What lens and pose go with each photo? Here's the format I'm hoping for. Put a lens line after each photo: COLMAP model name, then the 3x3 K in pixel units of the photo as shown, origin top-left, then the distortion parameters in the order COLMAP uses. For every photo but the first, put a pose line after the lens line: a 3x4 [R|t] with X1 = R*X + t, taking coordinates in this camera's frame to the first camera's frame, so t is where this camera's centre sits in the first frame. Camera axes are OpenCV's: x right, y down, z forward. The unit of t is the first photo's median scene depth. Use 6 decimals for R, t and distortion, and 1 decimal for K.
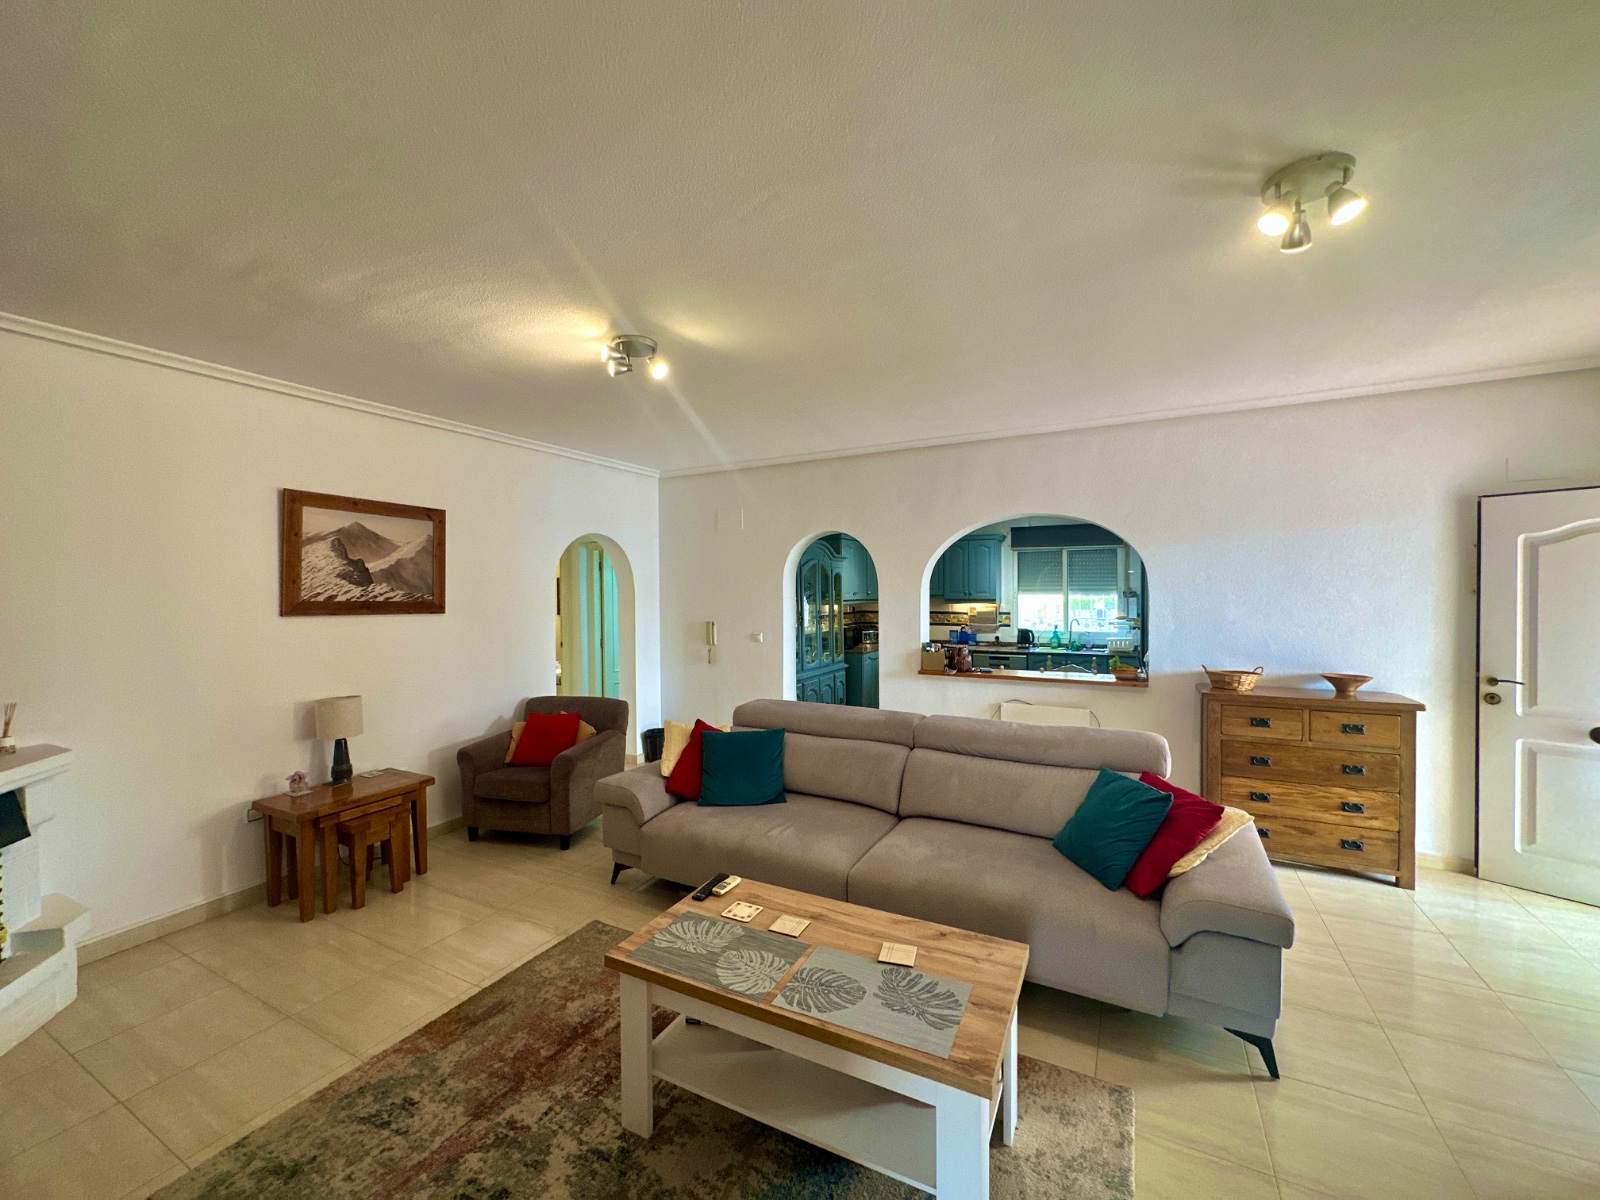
lens RADIAL K [[638.1, 0, 797.2], [0, 638.1, 603.2], [0, 0, 1]] dist [-0.003029, 0.000483]
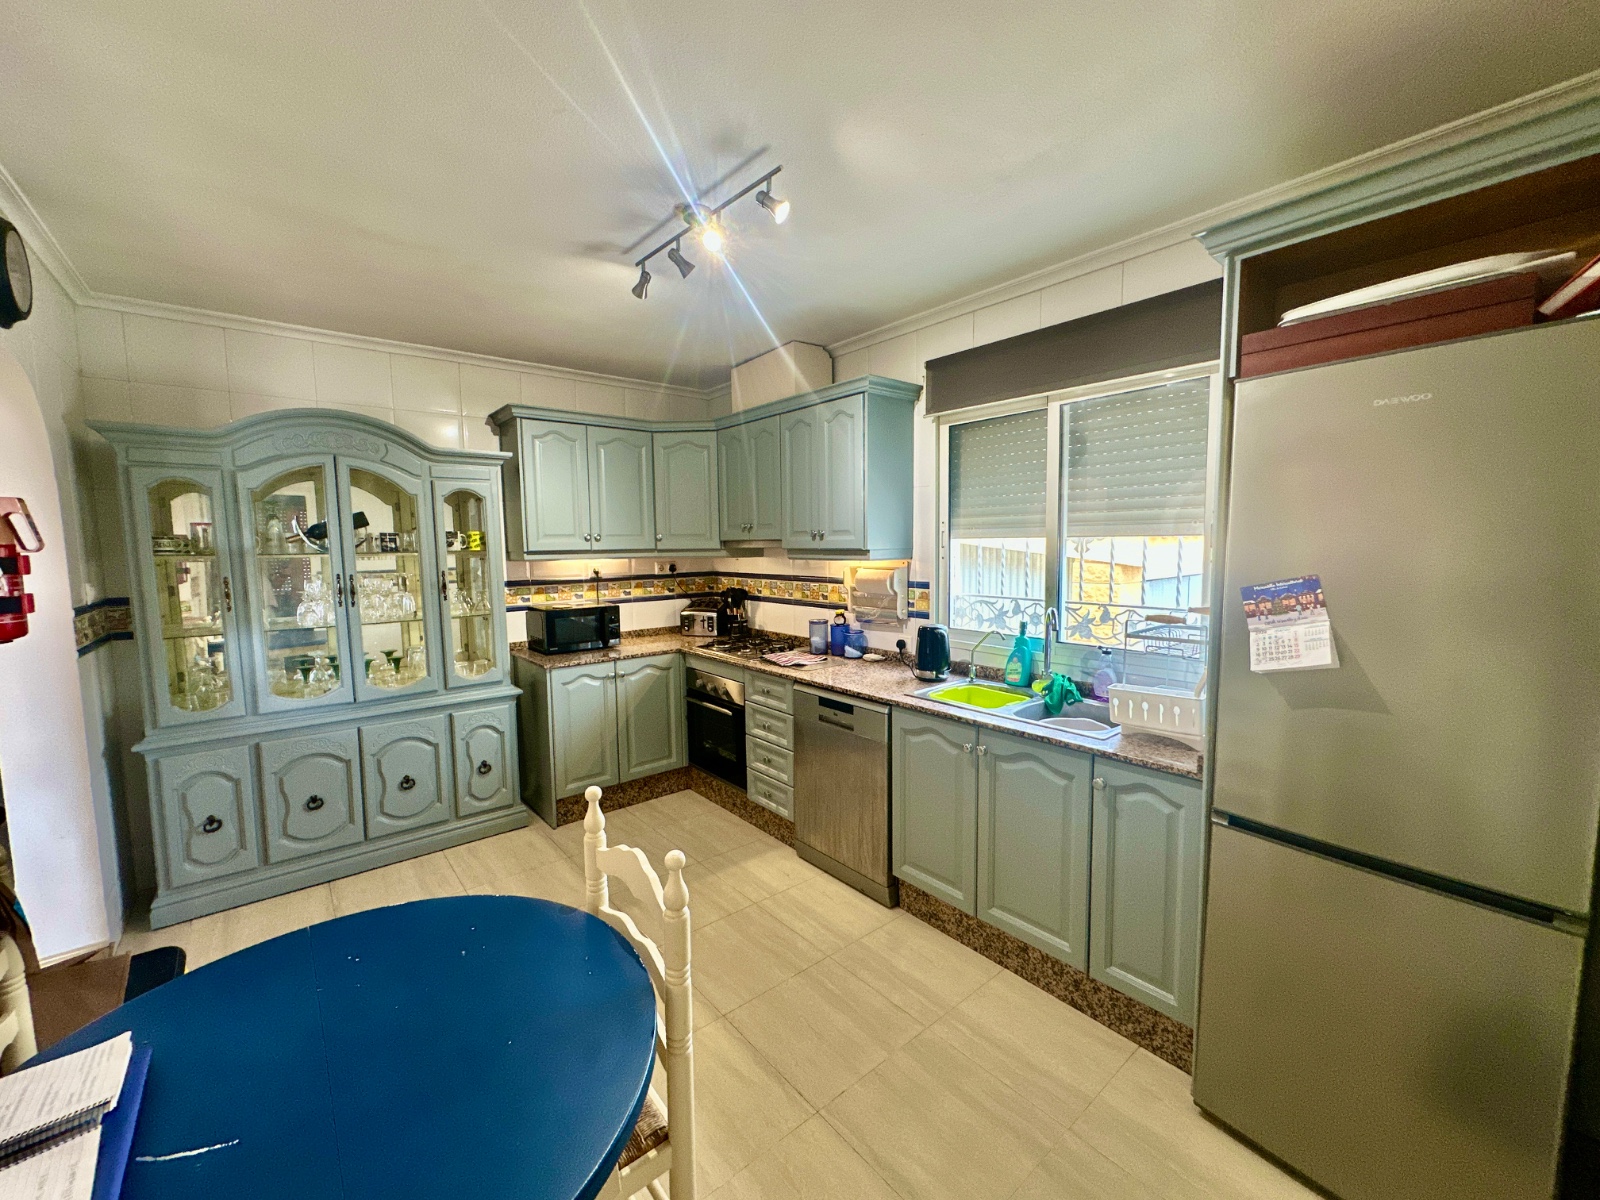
lens RADIAL K [[636.5, 0, 800.0], [0, 636.5, 600.0], [0, 0, 1]] dist [-0.014811, 0.005574]
pose [[0.924817, 0.029546, -0.379263, 0.420403], [-0.002385, 0.997410, 0.071887, -0.003033], [0.380405, -0.065577, 0.922492, 0.620410]]
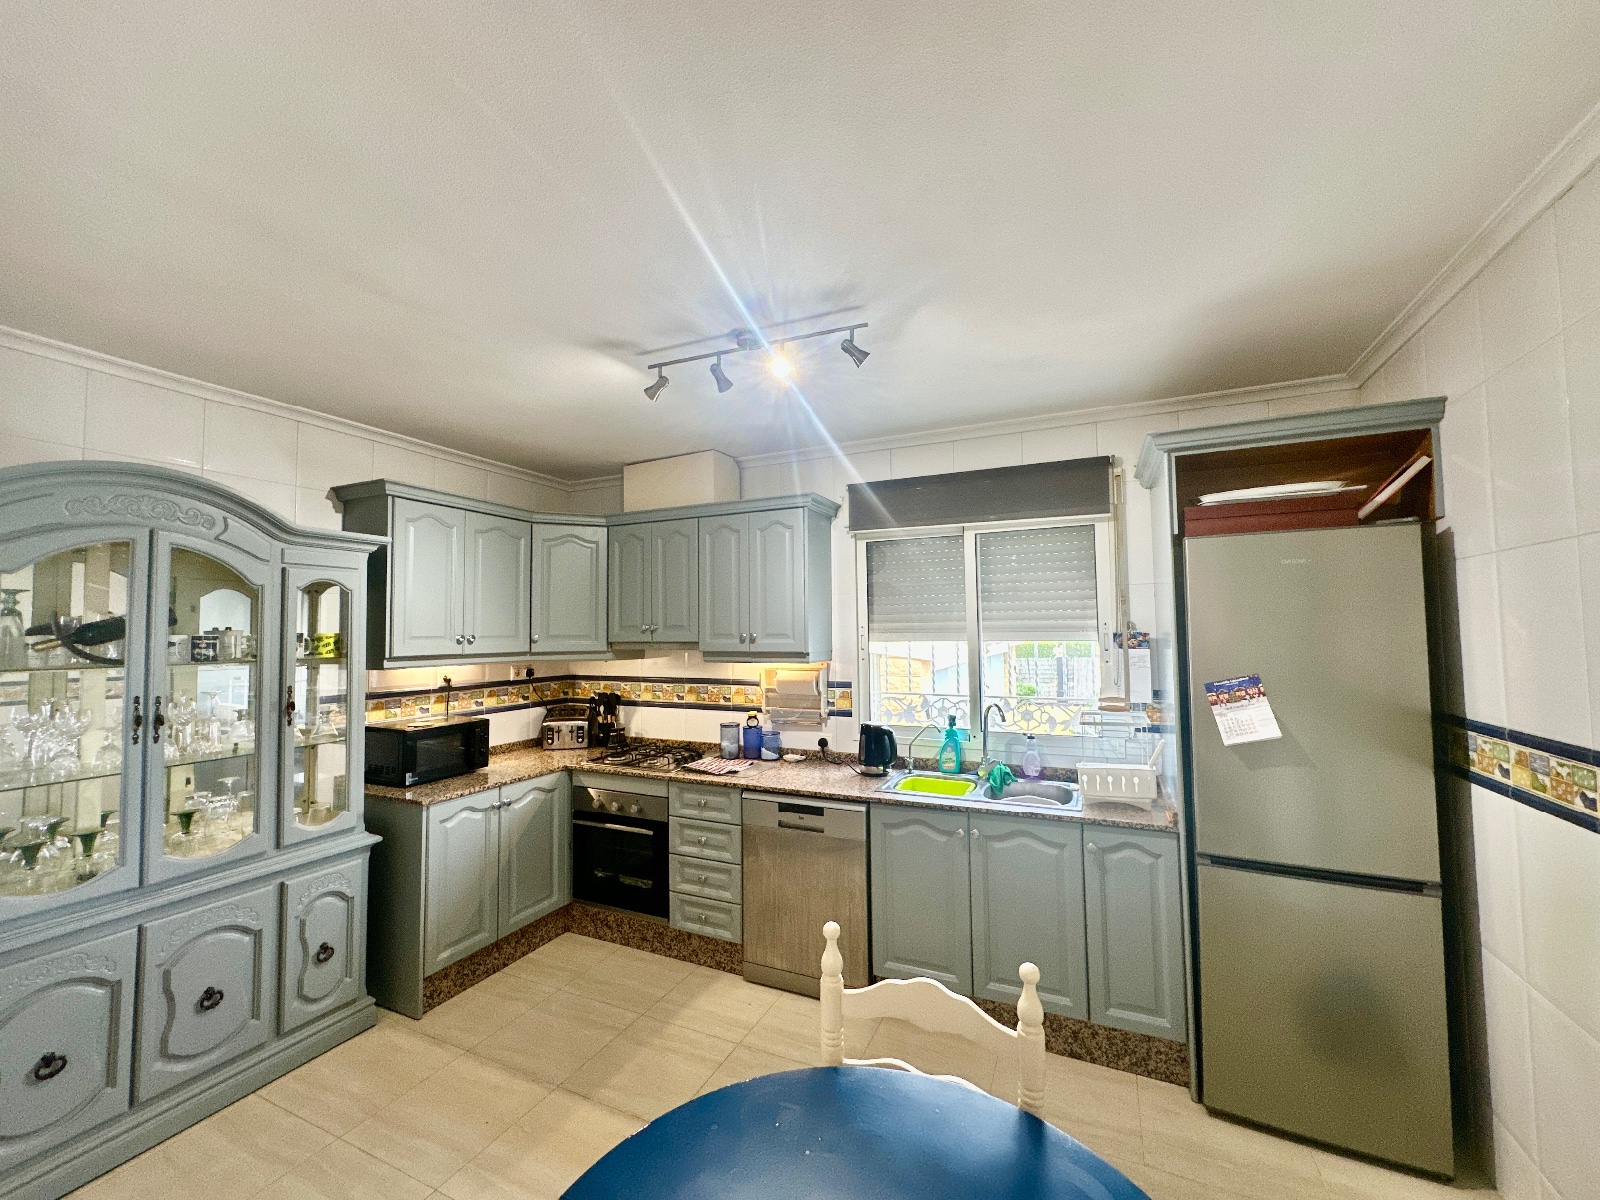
lens RADIAL K [[638.1, 0, 797.2], [0, 638.1, 603.2], [0, 0, 1]] dist [-0.003029, 0.000483]
pose [[0.998616, -0.000651, 0.052597, 0.282163], [0.004253, 0.997649, -0.068397, -0.009669], [-0.052429, 0.068526, 0.996271, 0.586988]]
